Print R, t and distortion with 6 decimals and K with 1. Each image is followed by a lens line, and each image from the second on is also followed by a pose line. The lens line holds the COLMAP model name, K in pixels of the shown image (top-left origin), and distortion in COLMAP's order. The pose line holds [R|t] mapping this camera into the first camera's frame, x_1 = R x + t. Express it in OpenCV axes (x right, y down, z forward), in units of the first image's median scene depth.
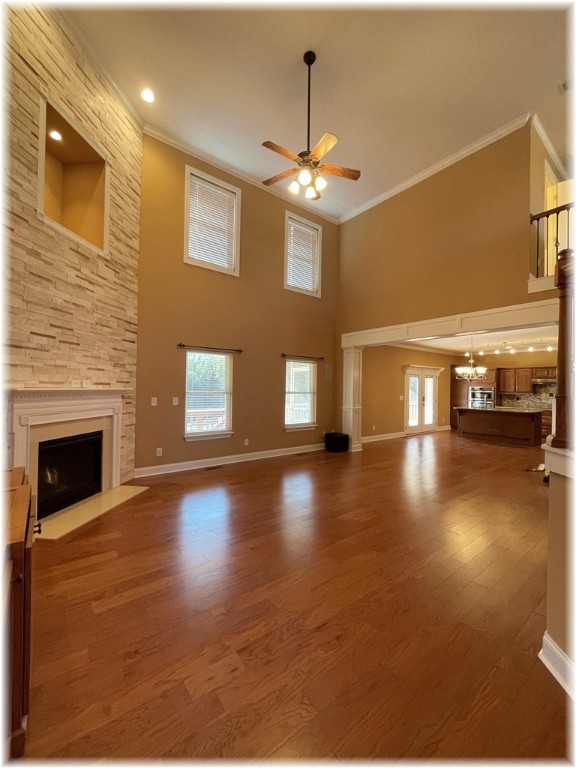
lens RADIAL K [[312.8, 0, 286.1], [0, 312.8, 383.6], [0, 0, 1]] dist [-0.002438, 0.000193]
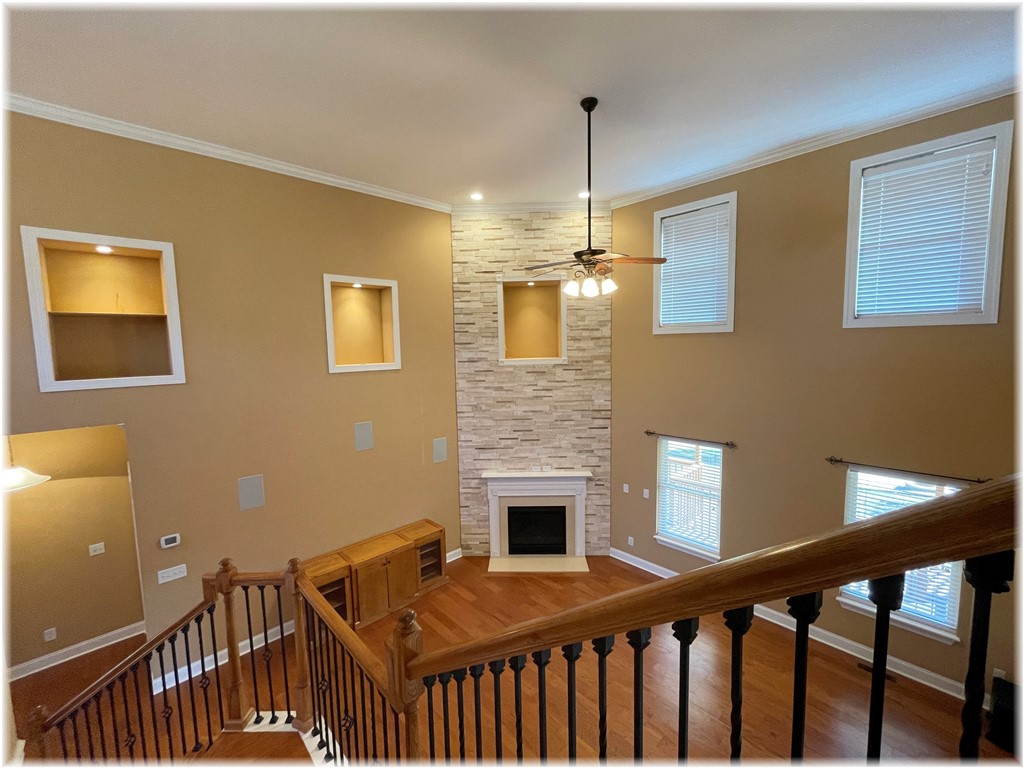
lens RADIAL K [[417.1, 0, 515.0], [0, 417.1, 384.6], [0, 0, 1]] dist [-0.002438, 0.000193]
pose [[0.098219, 0.076661, -0.992208, 0.914760], [0.033997, 0.996188, 0.080334, -0.432786], [0.994584, -0.041622, 0.095238, 0.633368]]
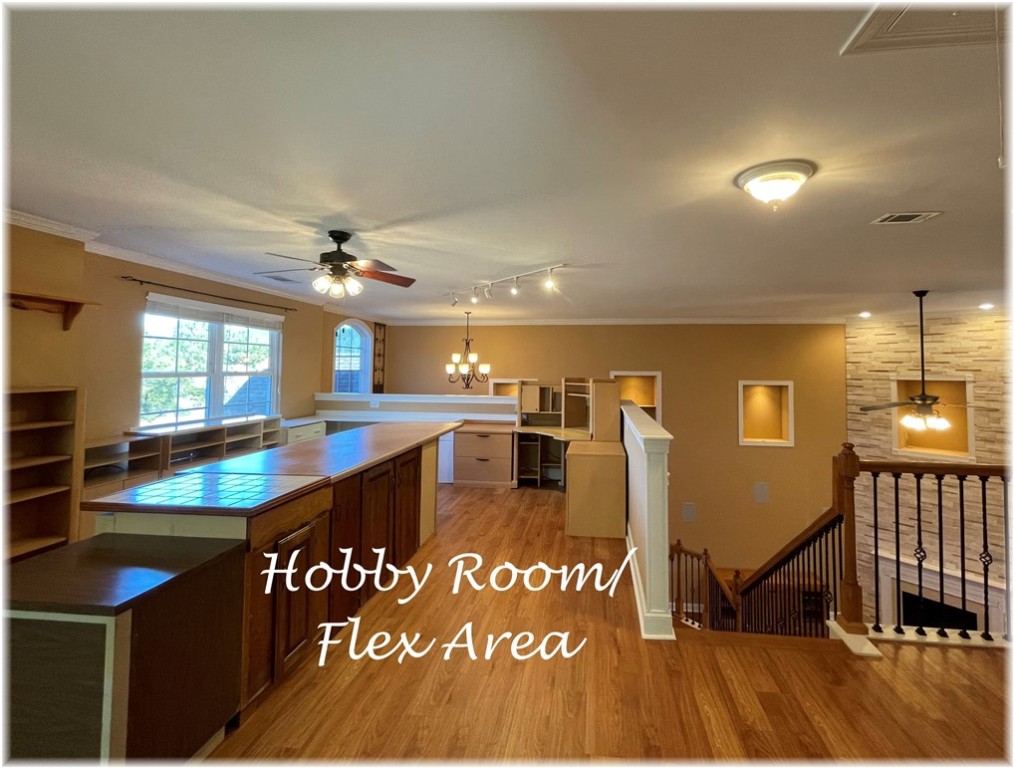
lens RADIAL K [[458.7, 0, 543.8], [0, 458.7, 349.6], [0, 0, 1]] dist [-0.000839, 0.000039]
pose [[-0.699421, -0.050134, -0.712949, 1.701424], [-0.008568, 0.998053, -0.061777, -0.671750], [0.714658, -0.037100, -0.698489, 1.017750]]
